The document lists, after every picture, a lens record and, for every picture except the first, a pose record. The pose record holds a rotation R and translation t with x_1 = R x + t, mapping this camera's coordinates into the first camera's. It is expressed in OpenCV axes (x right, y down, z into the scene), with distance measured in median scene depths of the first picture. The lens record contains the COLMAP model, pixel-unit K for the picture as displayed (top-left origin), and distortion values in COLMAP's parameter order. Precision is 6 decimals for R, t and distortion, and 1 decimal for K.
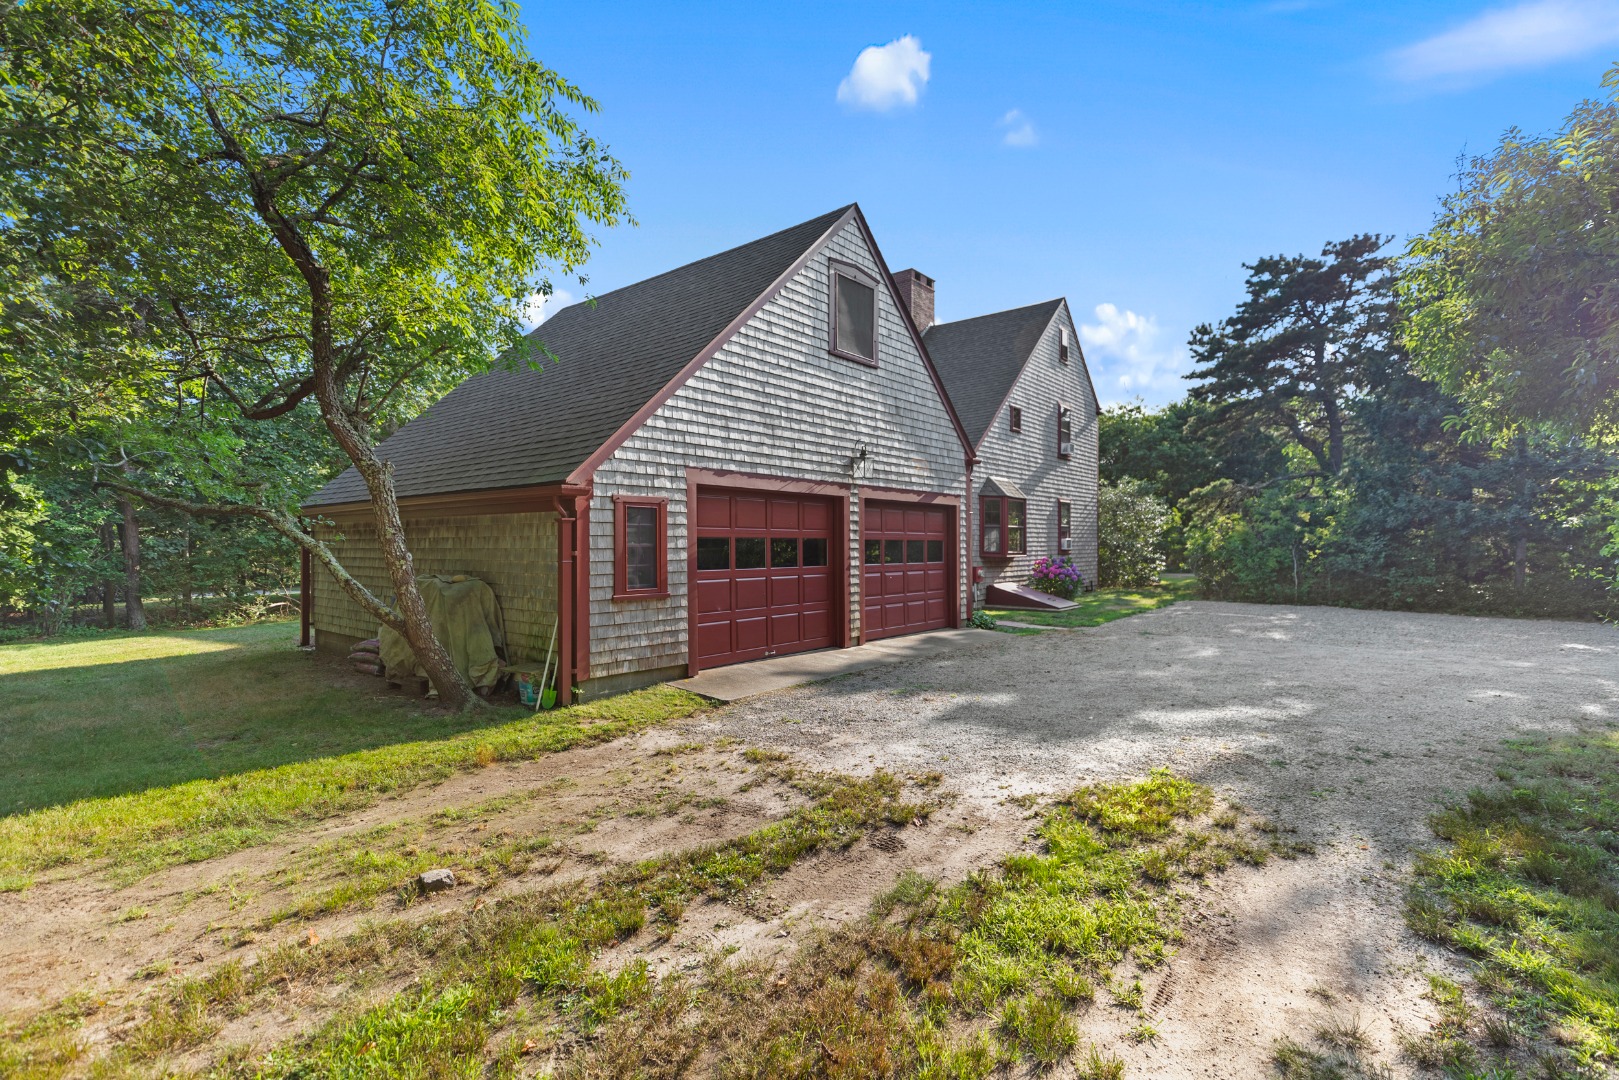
lens RADIAL K [[746.2, 0, 810.0], [0, 746.2, 539.0], [0, 0, 1]] dist [0.000125, 0.000137]
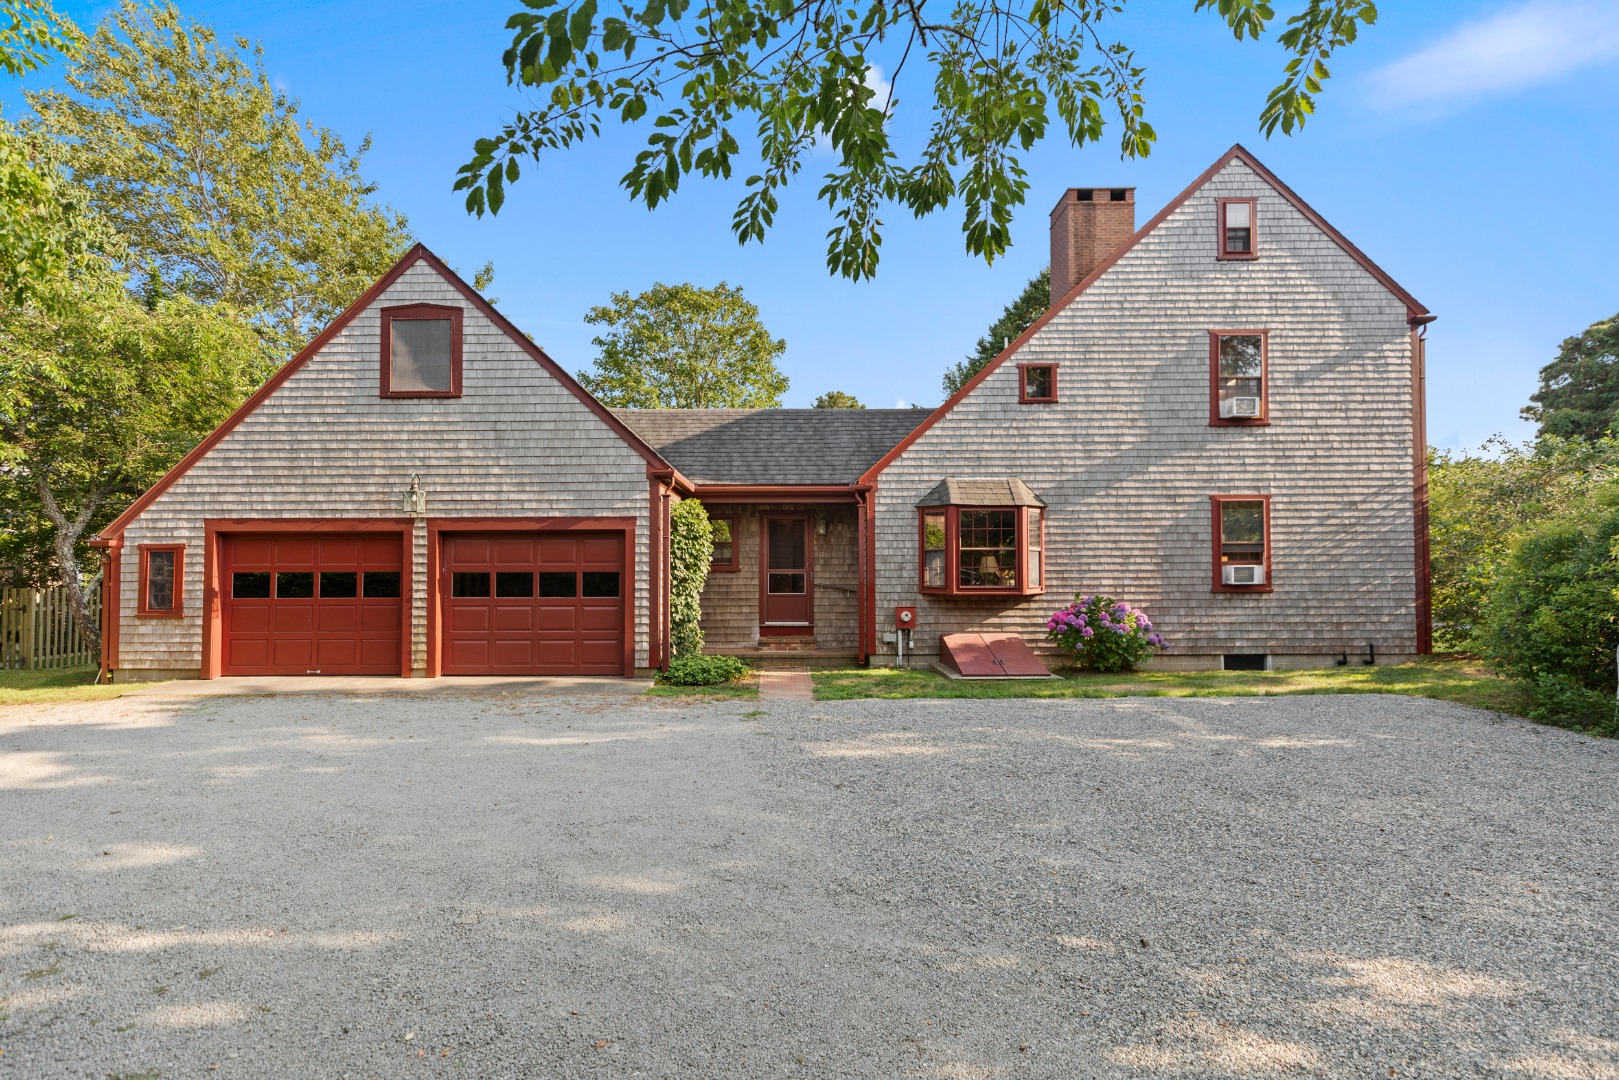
lens RADIAL K [[746.2, 0, 809.7], [0, 746.2, 553.8], [0, 0, 1]] dist [0.000125, 0.000137]
pose [[0.625694, -0.025103, -0.779665, 1.474791], [0.010122, 0.999659, -0.024062, 0.006981], [0.780003, 0.007164, 0.625735, 0.970093]]
